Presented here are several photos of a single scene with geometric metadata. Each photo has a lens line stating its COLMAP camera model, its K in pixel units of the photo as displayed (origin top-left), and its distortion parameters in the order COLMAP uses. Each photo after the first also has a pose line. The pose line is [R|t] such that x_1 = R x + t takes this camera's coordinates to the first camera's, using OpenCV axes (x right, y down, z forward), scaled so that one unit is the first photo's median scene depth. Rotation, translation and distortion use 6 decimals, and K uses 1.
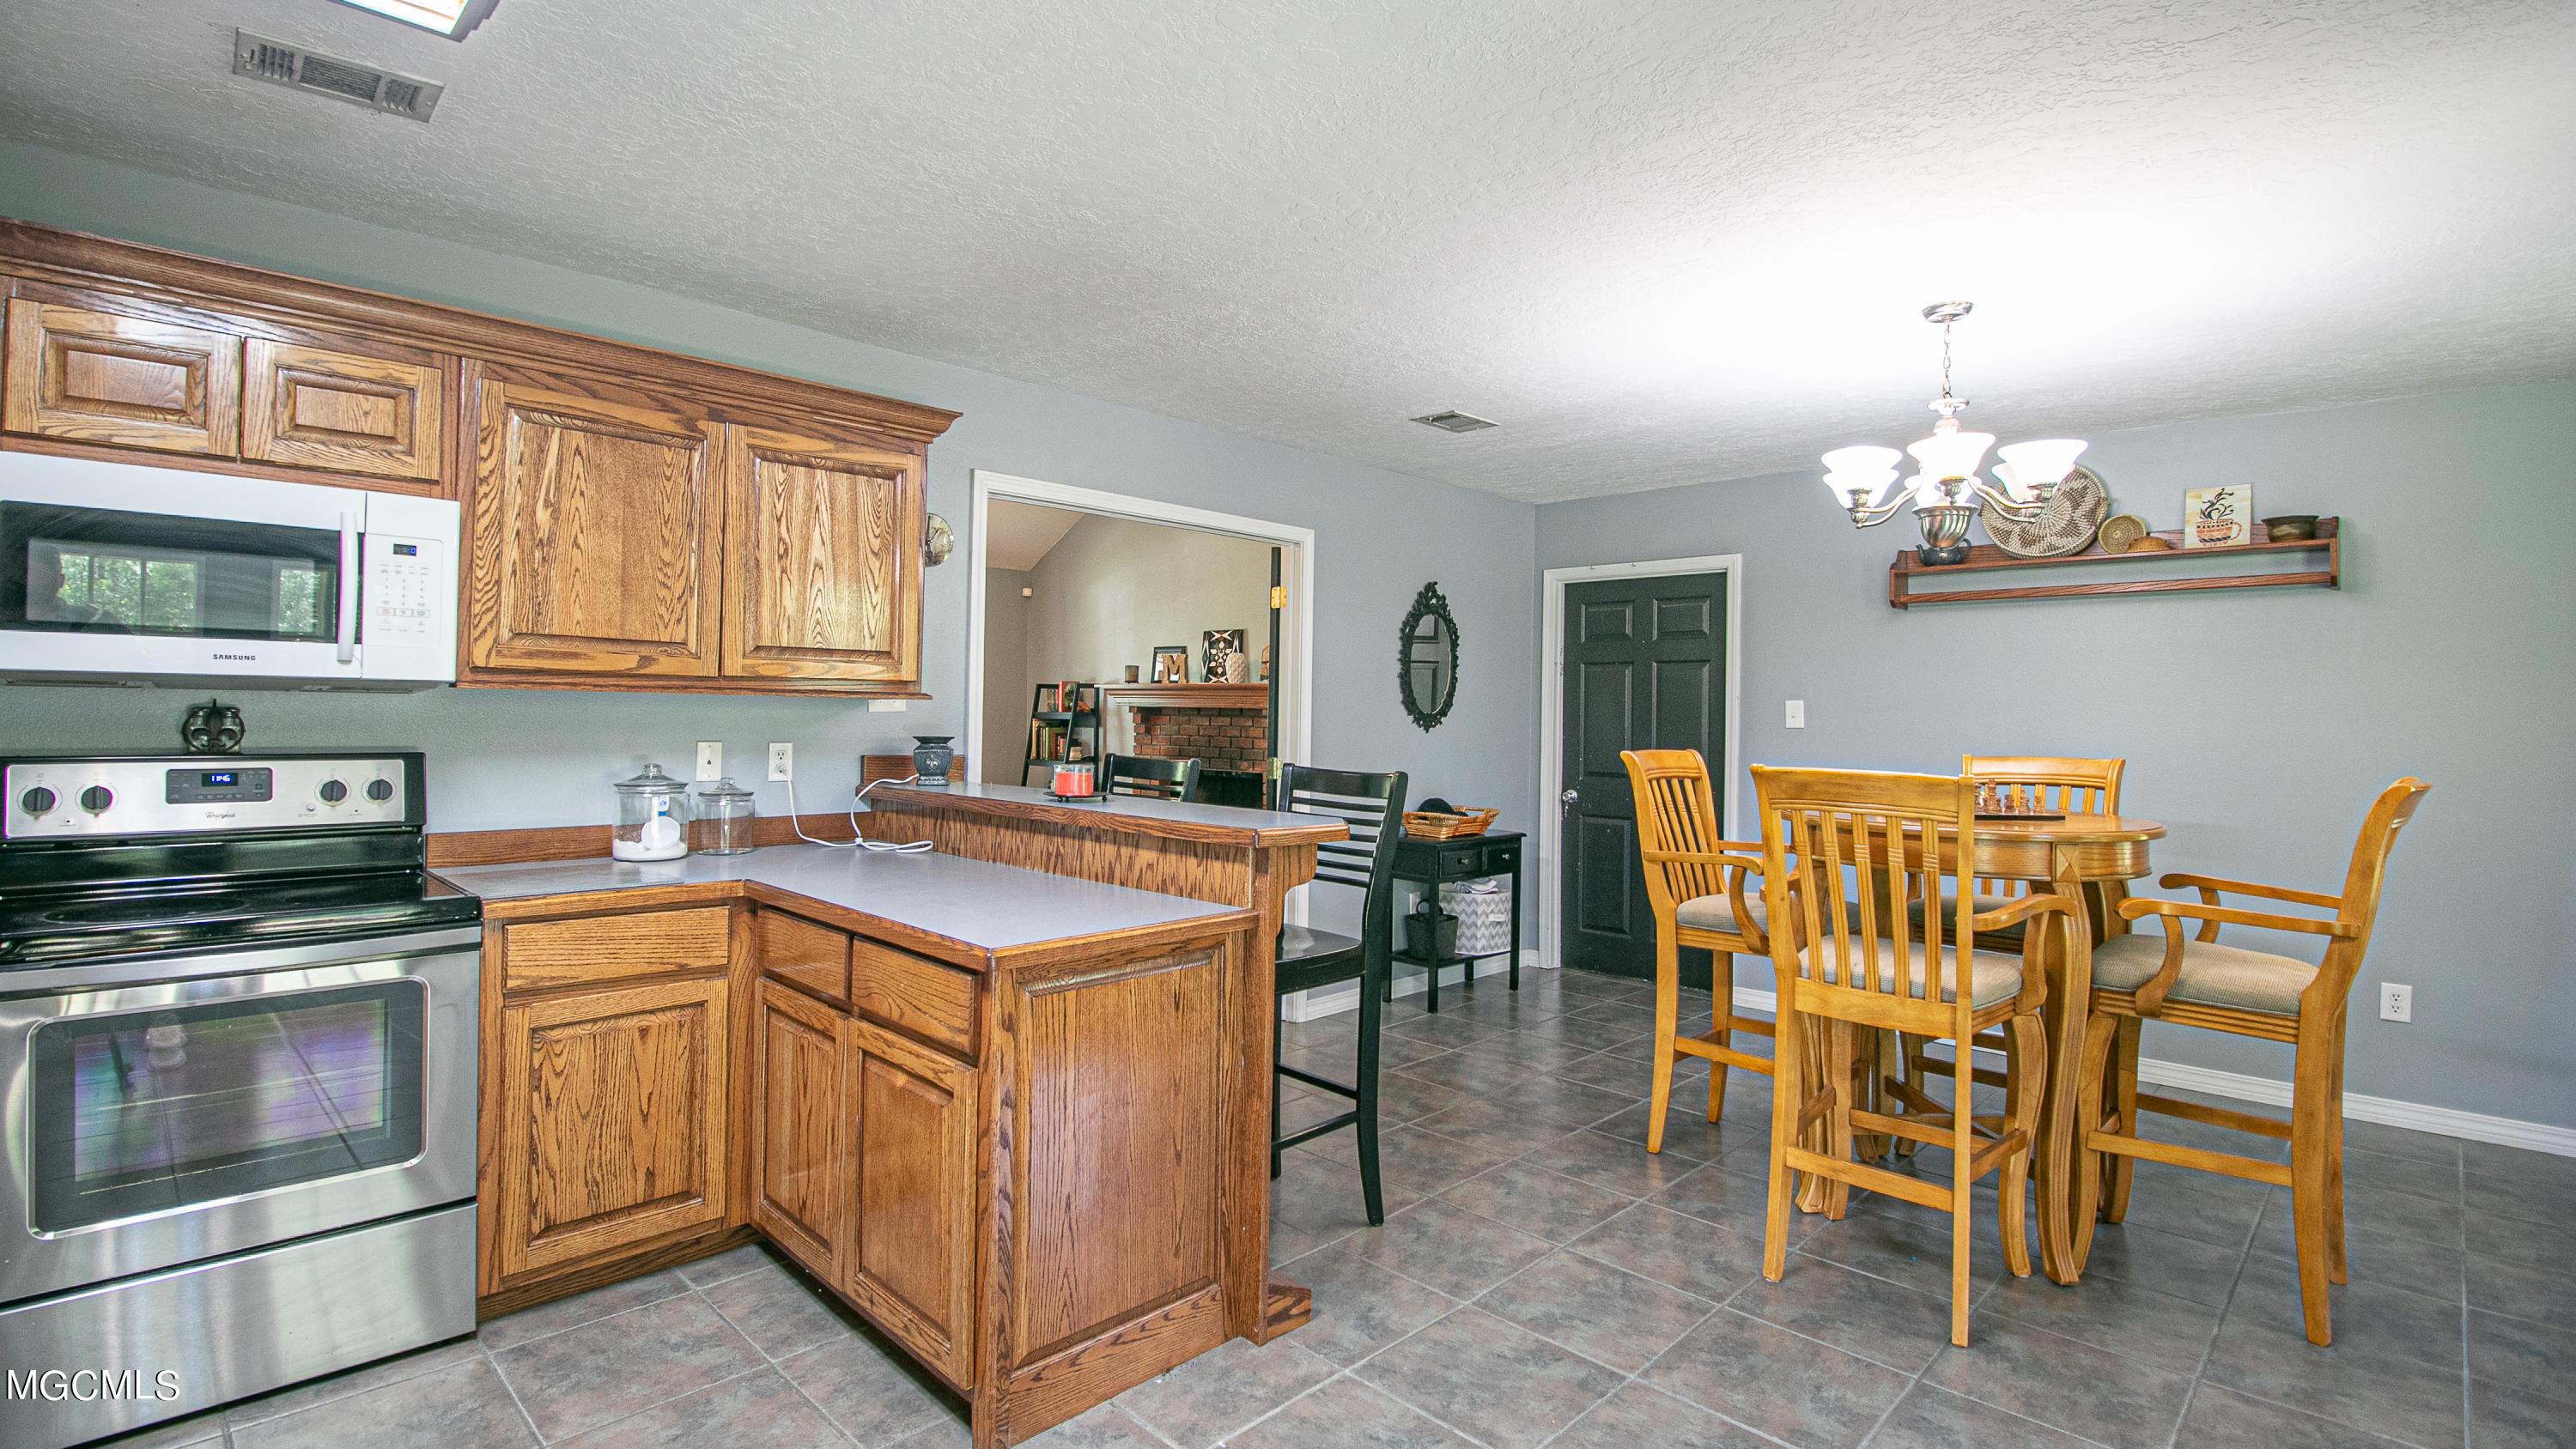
lens RADIAL K [[1205.4, 0, 1277.9], [0, 1205.4, 705.7], [0, 0, 1]] dist [-0.008893, -0.007203]
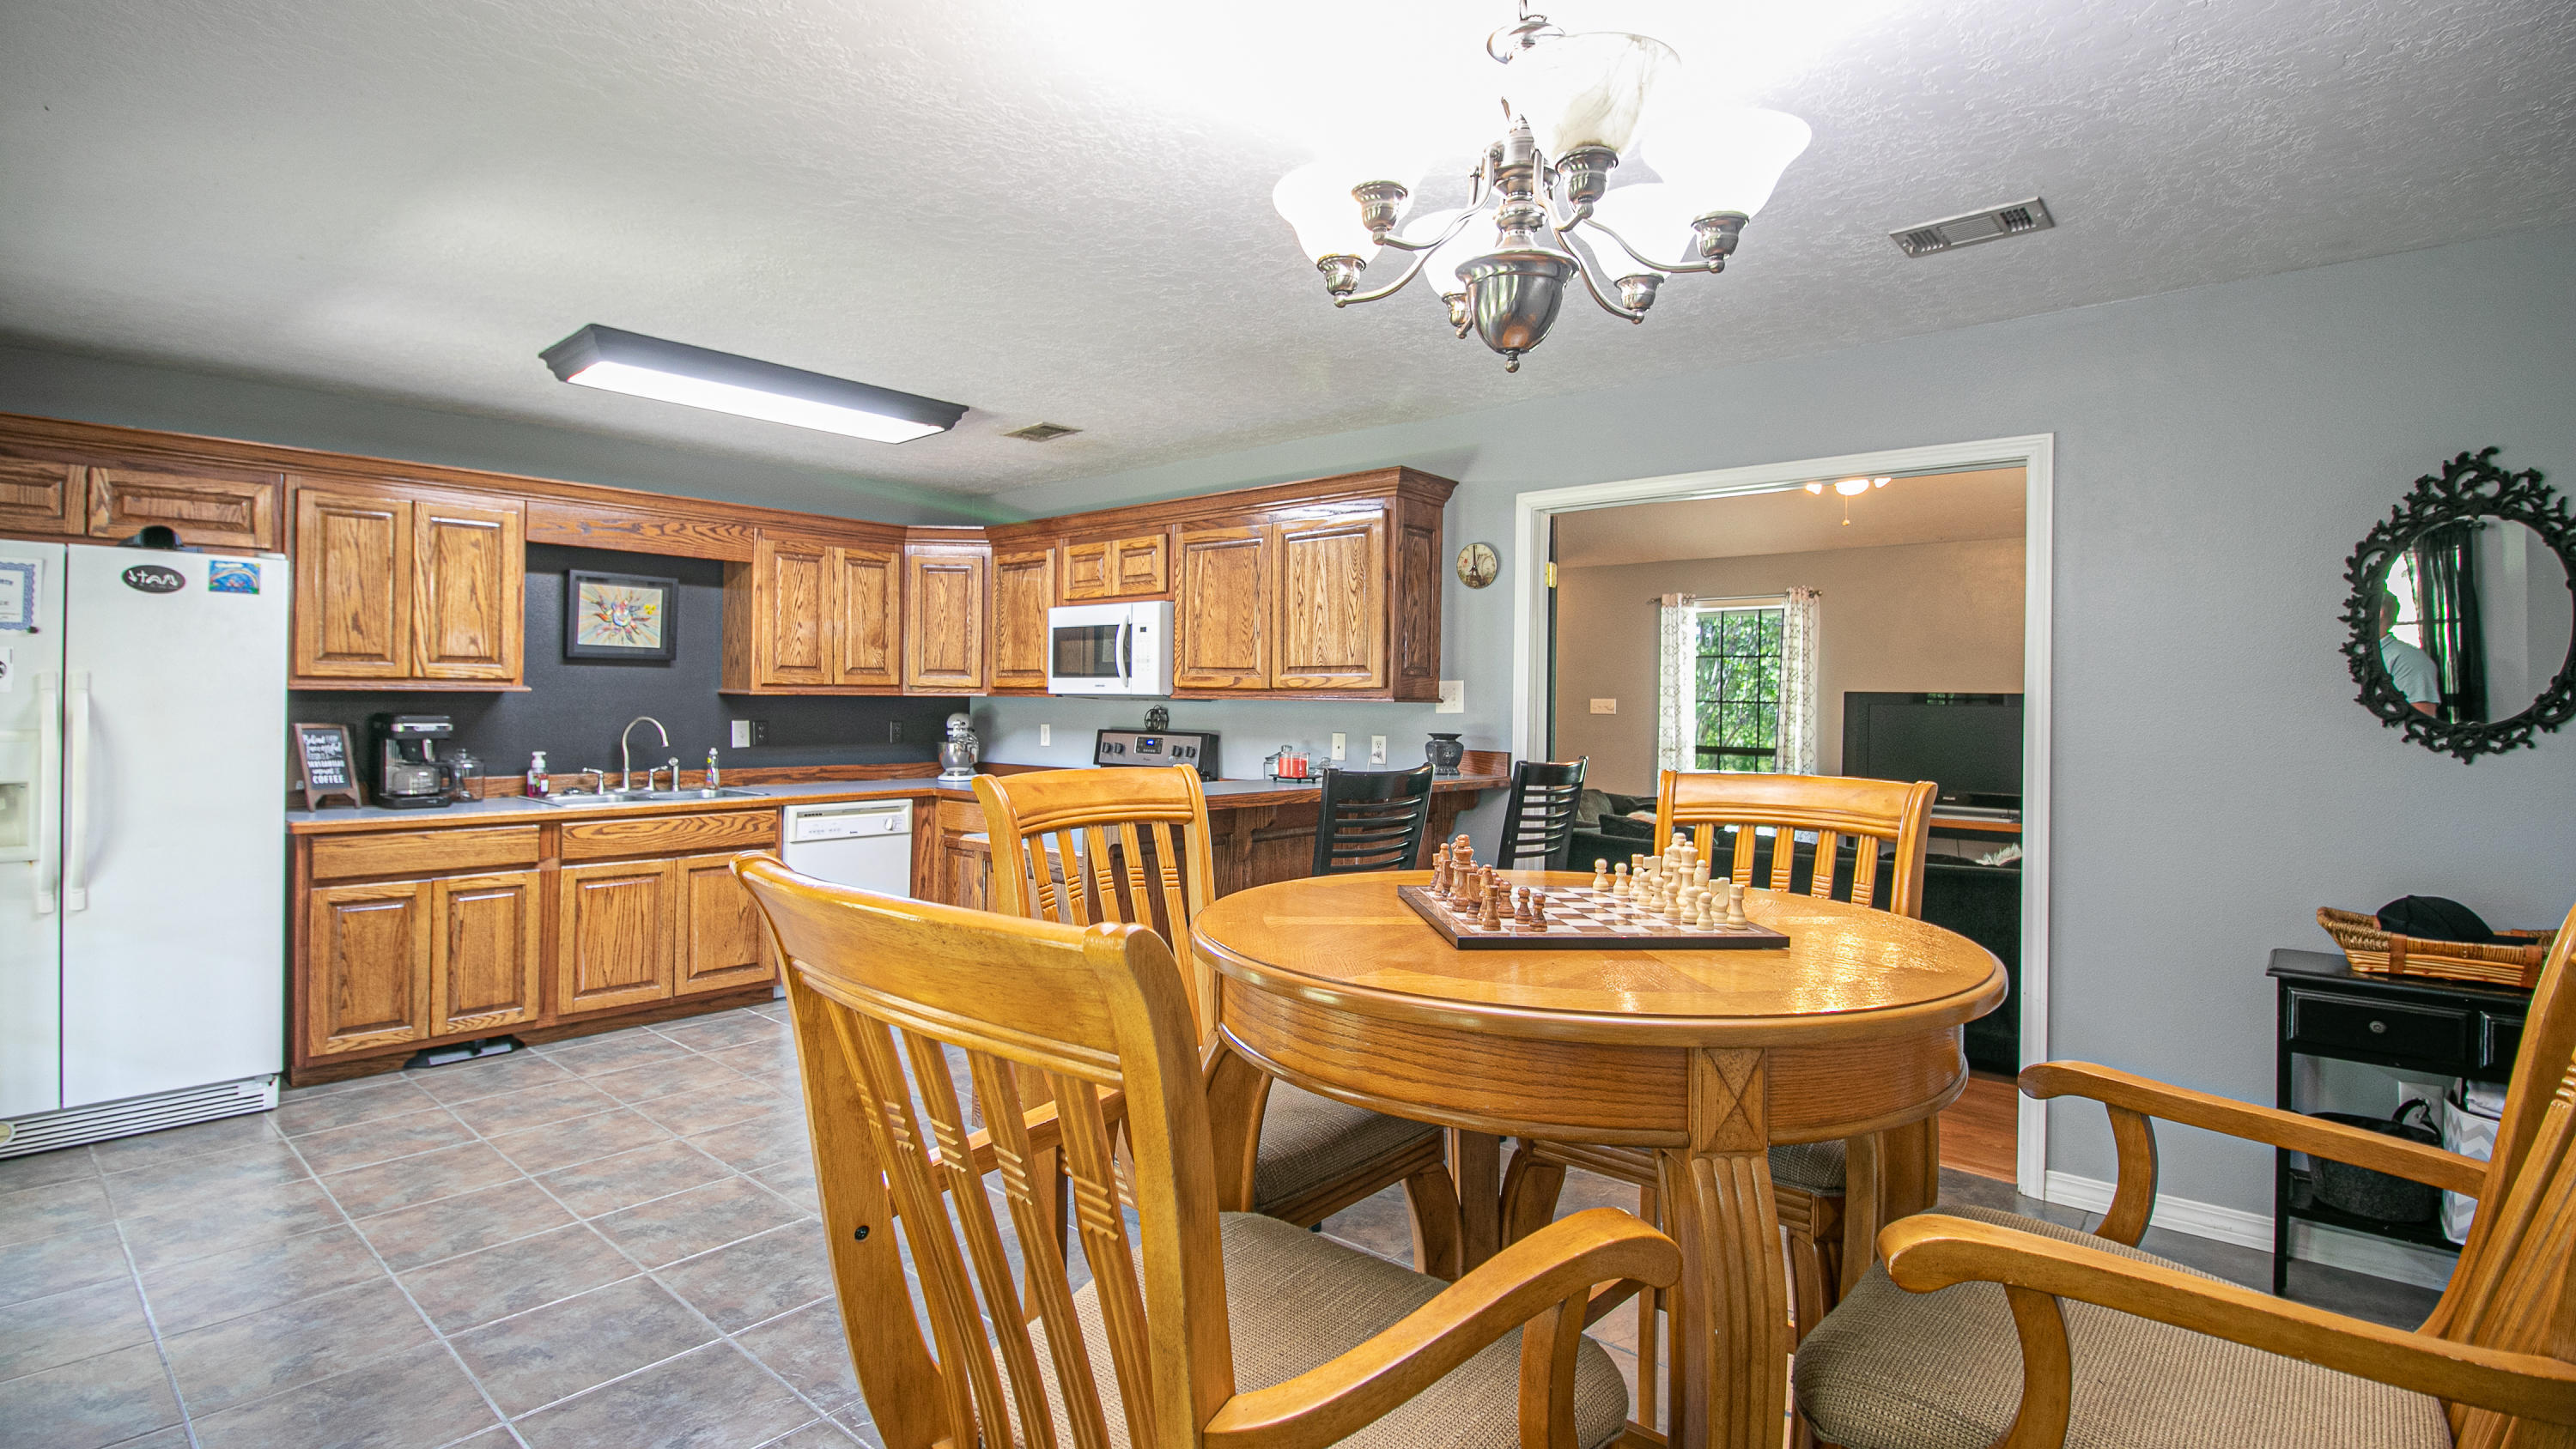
lens RADIAL K [[1205.4, 0, 1293.7], [0, 1205.4, 709.0], [0, 0, 1]] dist [-0.008893, -0.007203]
pose [[0.060462, -0.012616, -0.998091, 1.111155], [-0.009907, 0.999863, -0.013238, 0.023109], [0.998121, 0.010688, 0.060329, 0.969565]]
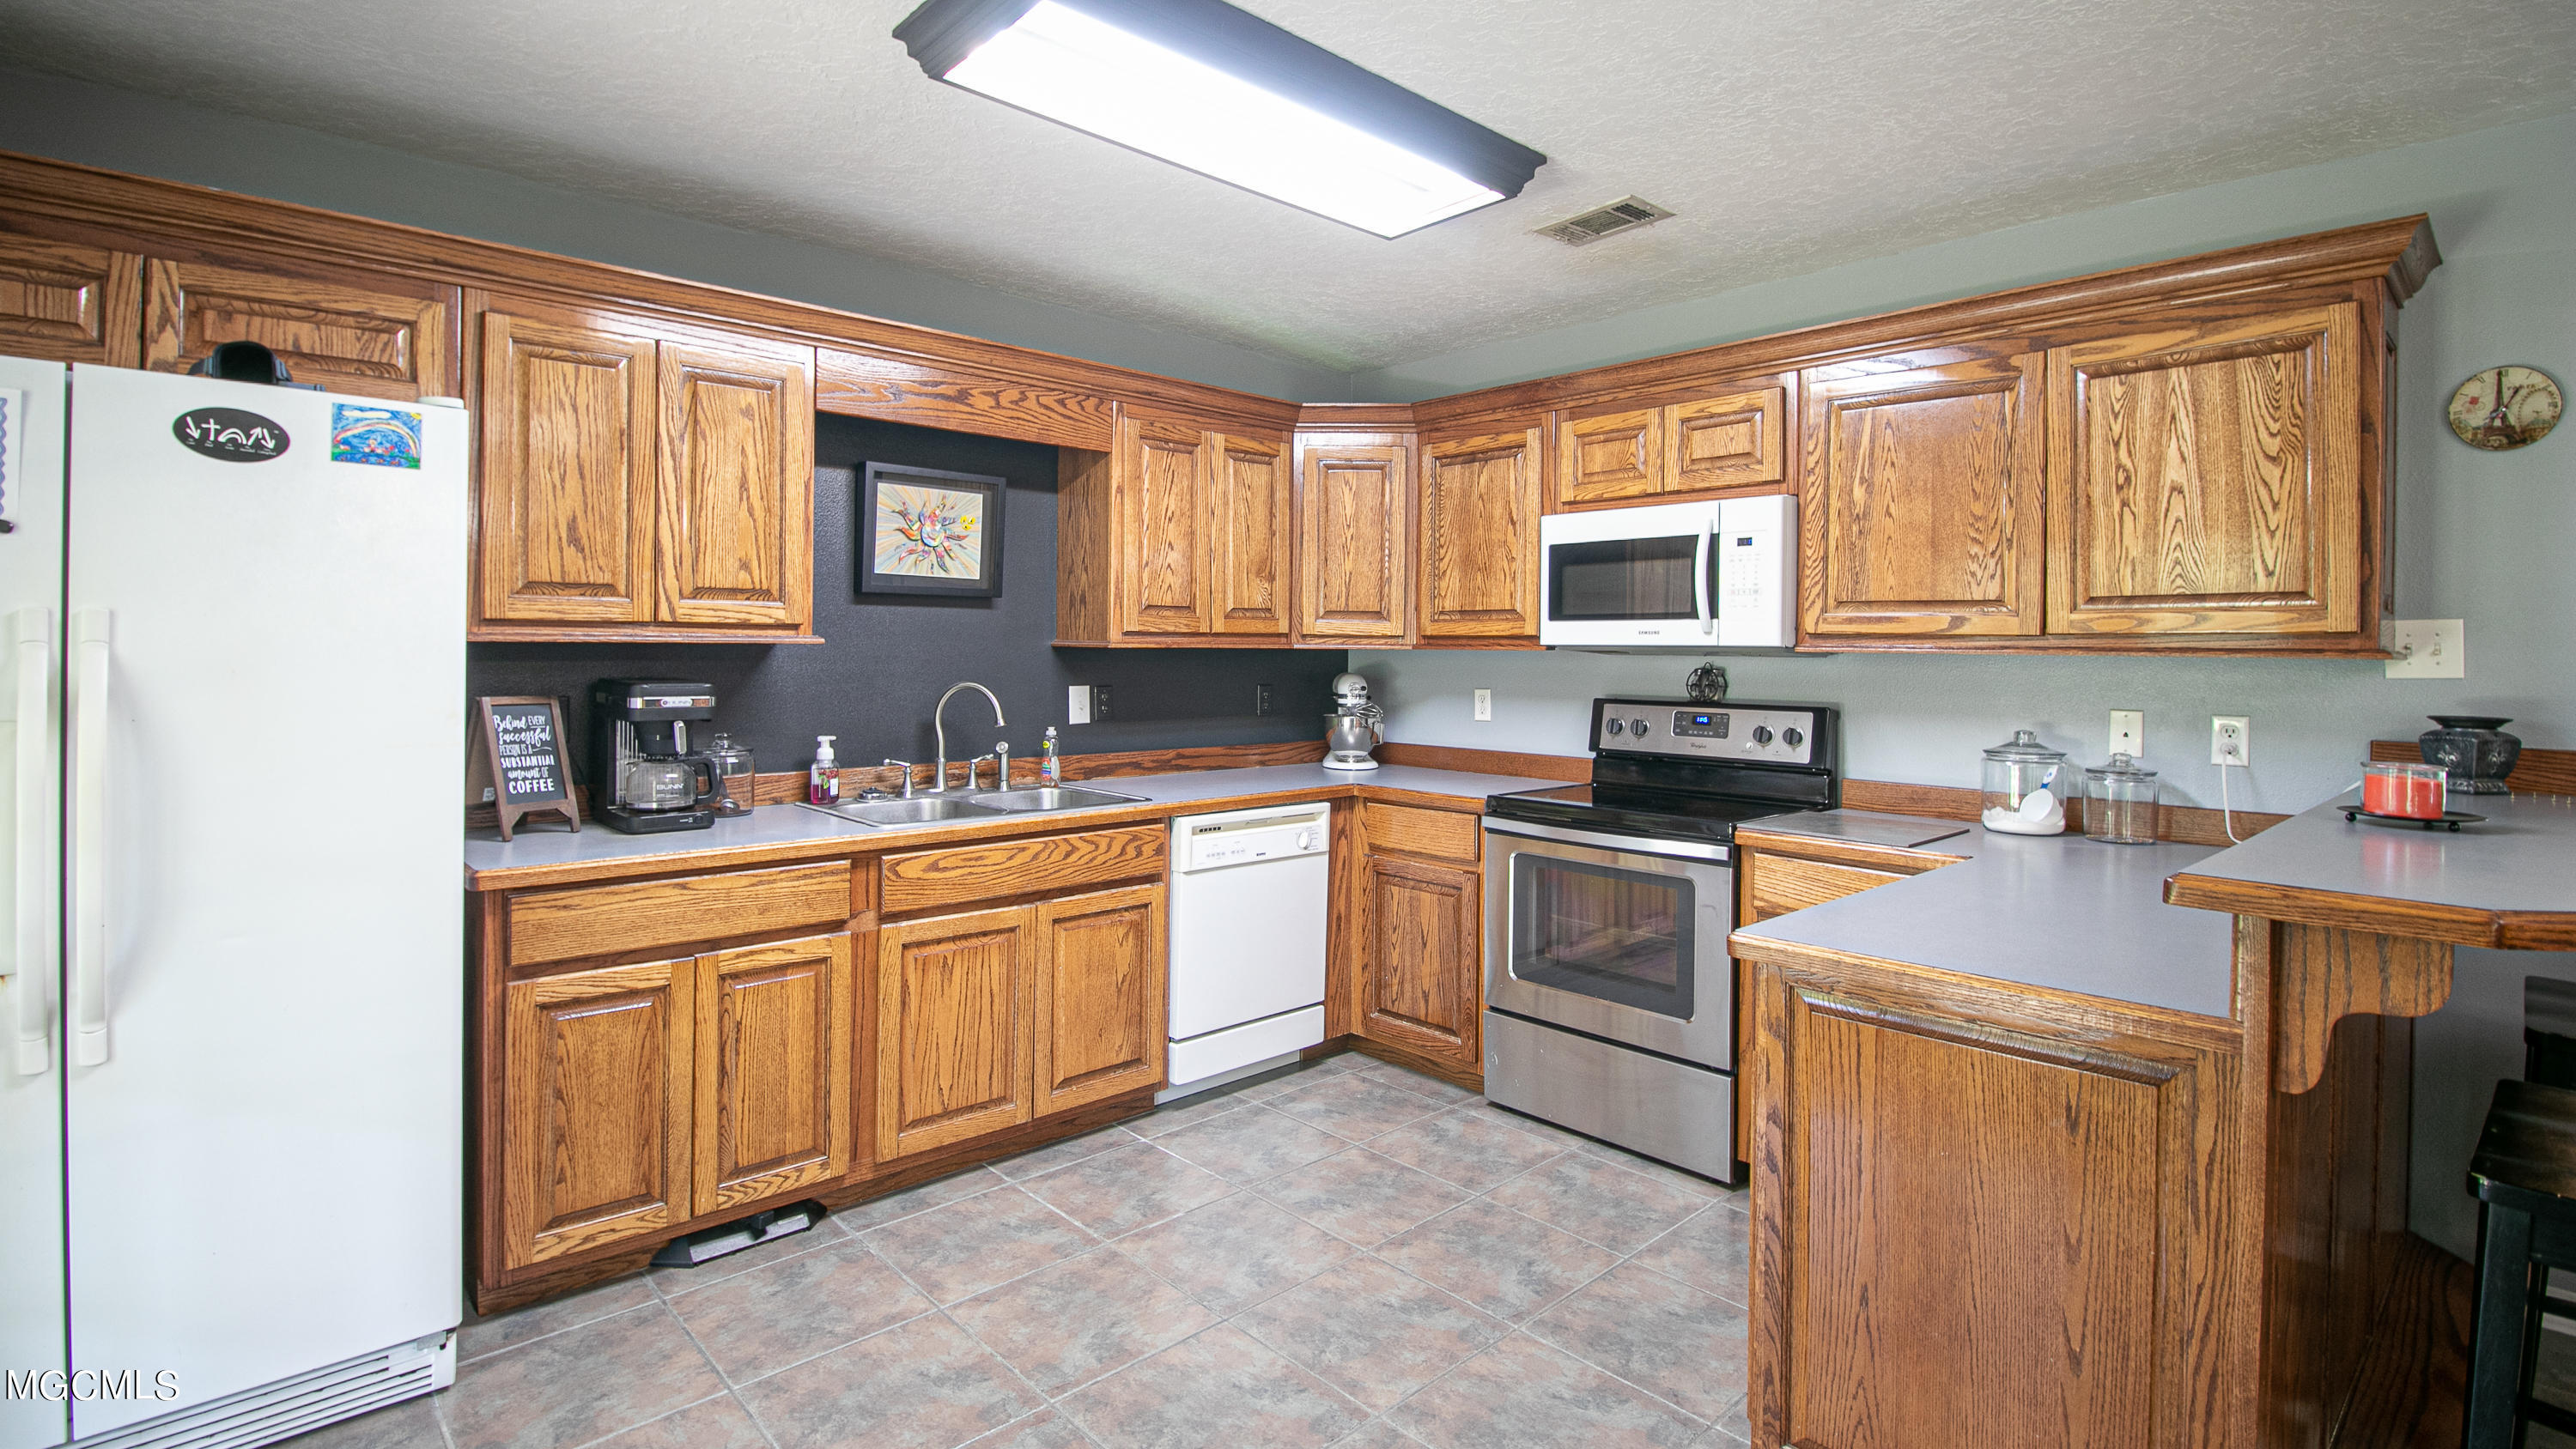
lens RADIAL K [[1205.4, 0, 1280.3], [0, 1205.4, 665.2], [0, 0, 1]] dist [-0.008893, -0.007203]
pose [[-0.049751, -0.009292, -0.998718, 0.468675], [-0.009508, 0.999916, -0.008829, 0.012099], [0.998716, 0.009057, -0.049835, 0.496904]]
